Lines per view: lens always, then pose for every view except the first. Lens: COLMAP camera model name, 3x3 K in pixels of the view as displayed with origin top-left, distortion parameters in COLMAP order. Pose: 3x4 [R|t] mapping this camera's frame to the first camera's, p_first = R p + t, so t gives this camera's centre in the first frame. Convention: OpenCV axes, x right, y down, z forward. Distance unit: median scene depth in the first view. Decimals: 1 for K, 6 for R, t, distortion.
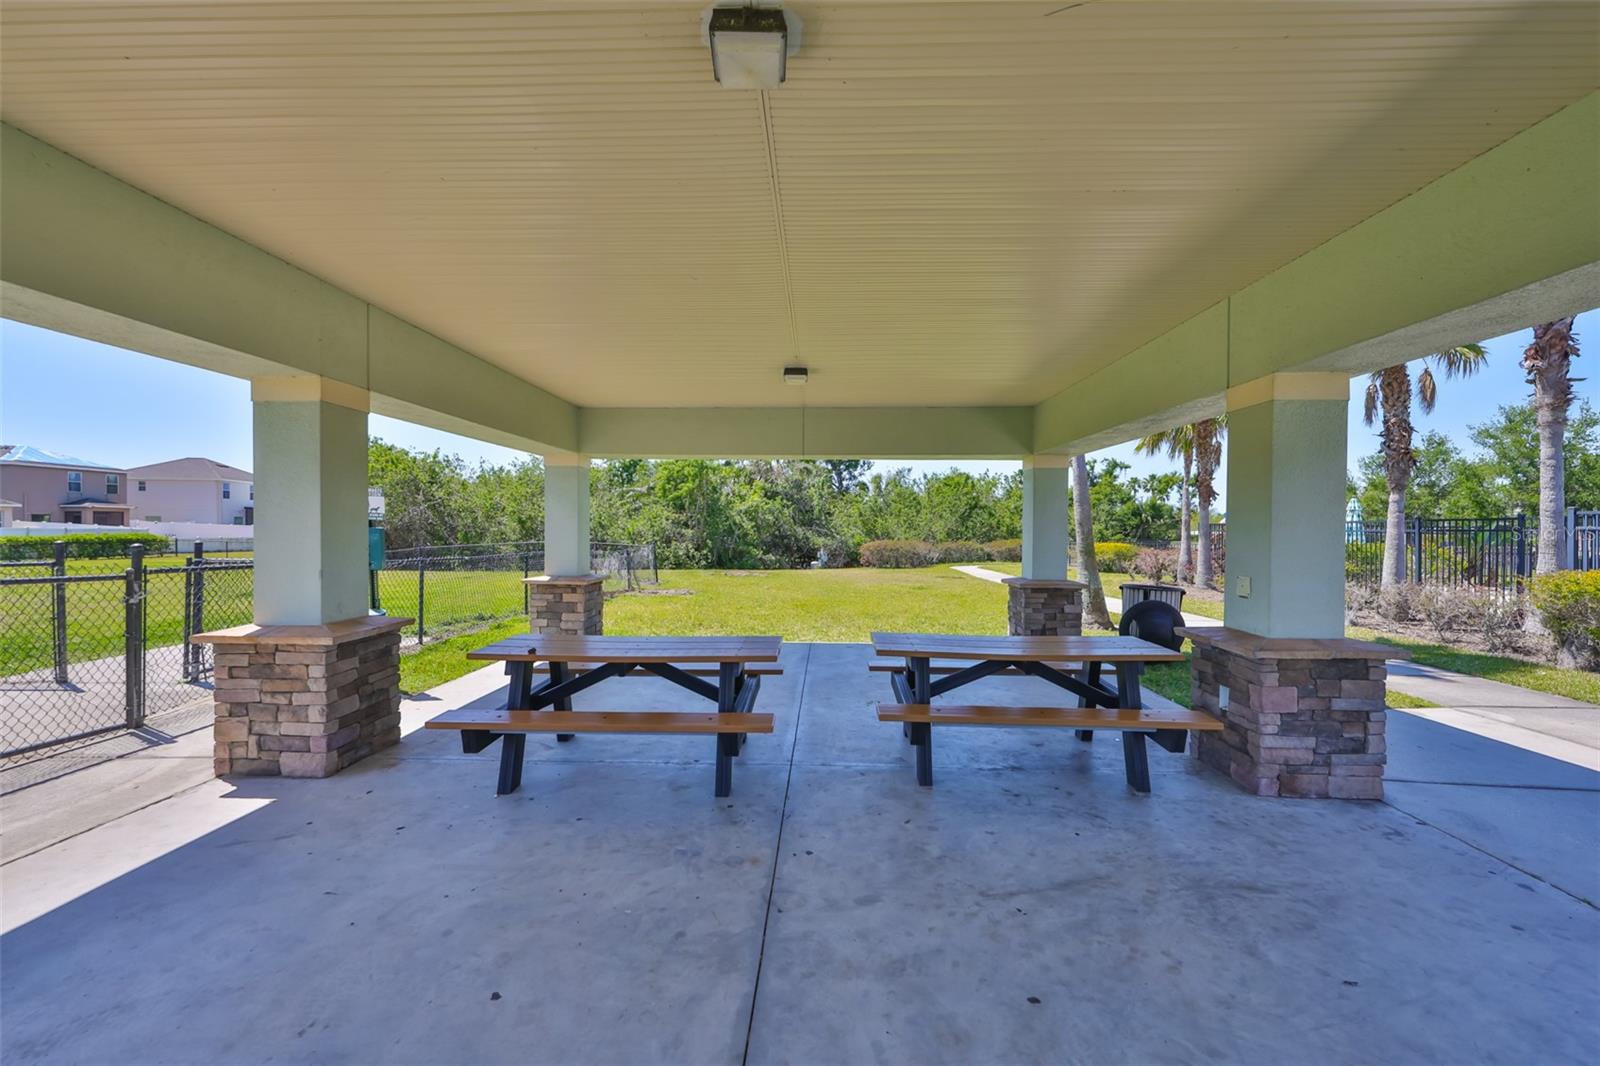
lens RADIAL K [[664.5, 0, 807.2], [0, 664.5, 531.5], [0, 0, 1]] dist [0.002109, 0.000339]
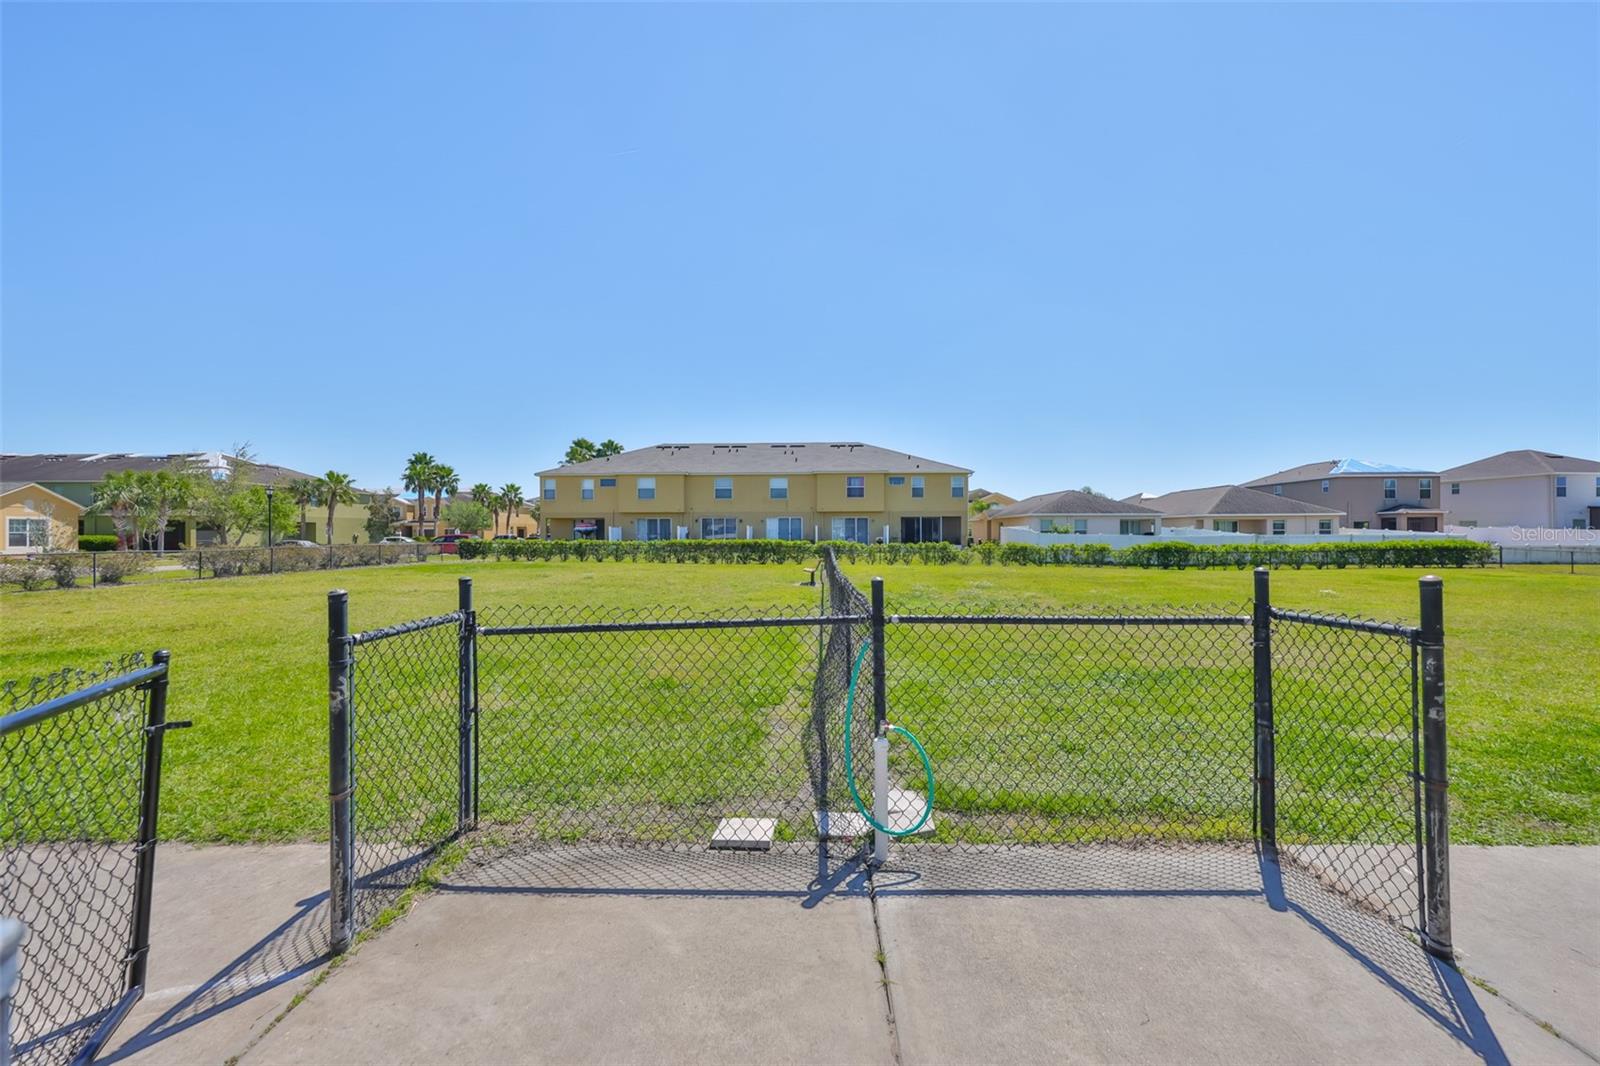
lens RADIAL K [[664.5, 0, 806.7], [0, 664.5, 528.9], [0, 0, 1]] dist [0.002109, 0.000339]
pose [[0.012280, -0.016779, -0.999784, -0.104181], [0.000547, 0.999859, -0.016774, 0.002432], [0.999924, -0.000341, 0.012287, 0.105255]]
